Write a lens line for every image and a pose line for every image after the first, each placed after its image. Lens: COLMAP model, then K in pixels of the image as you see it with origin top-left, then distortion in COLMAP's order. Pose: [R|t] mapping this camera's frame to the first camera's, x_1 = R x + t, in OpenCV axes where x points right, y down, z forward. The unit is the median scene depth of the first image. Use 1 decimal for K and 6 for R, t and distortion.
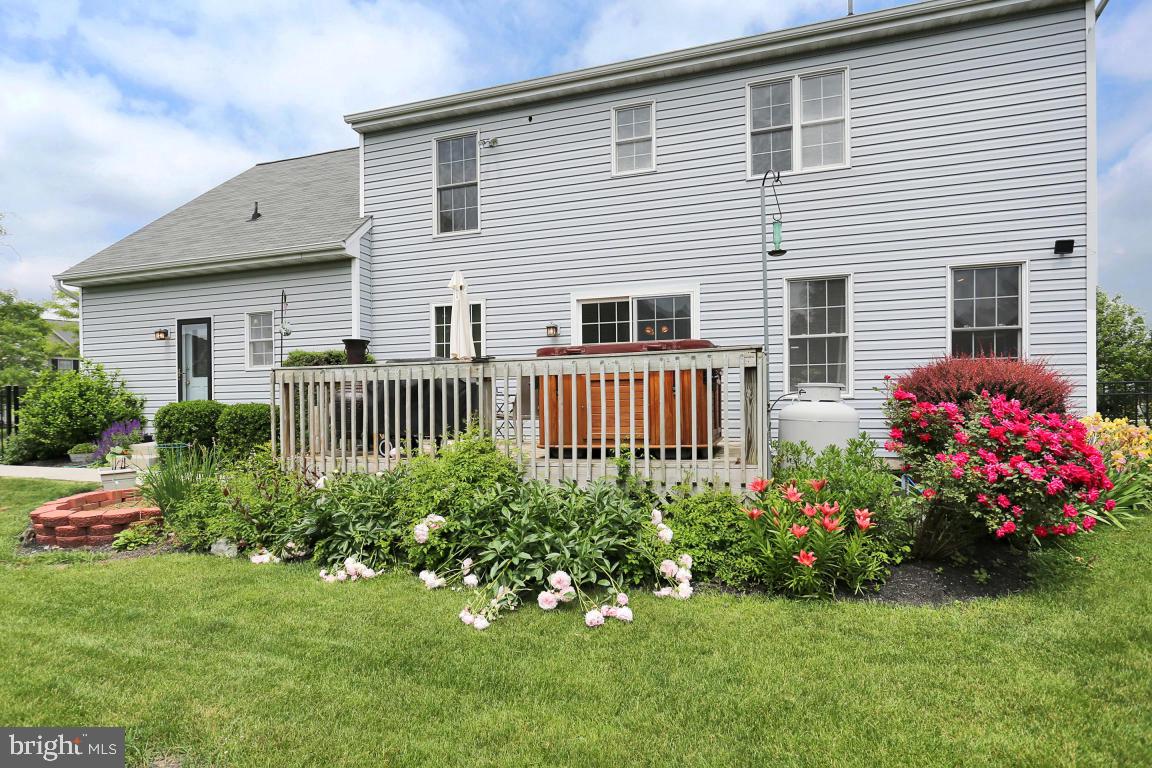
lens RADIAL K [[575.1, 0, 554.4], [0, 575.1, 417.6], [0, 0, 1]] dist [-0.010909, -0.000219]
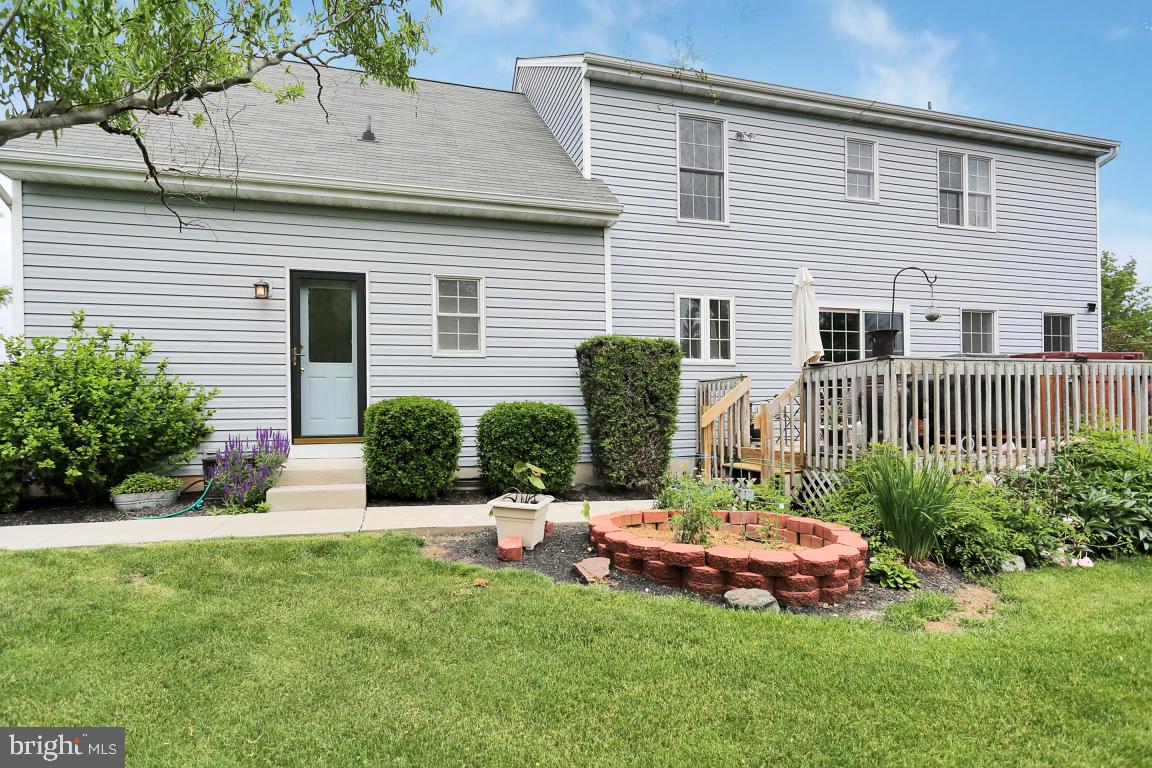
lens RADIAL K [[567.8, 0, 575.5], [0, 567.8, 416.1], [0, 0, 1]] dist [-0.008606, -0.000537]
pose [[0.832897, -0.002041, 0.553424, -1.126562], [0.015433, 0.999690, -0.019540, 0.010214], [-0.553213, 0.024816, 0.832670, 0.477118]]
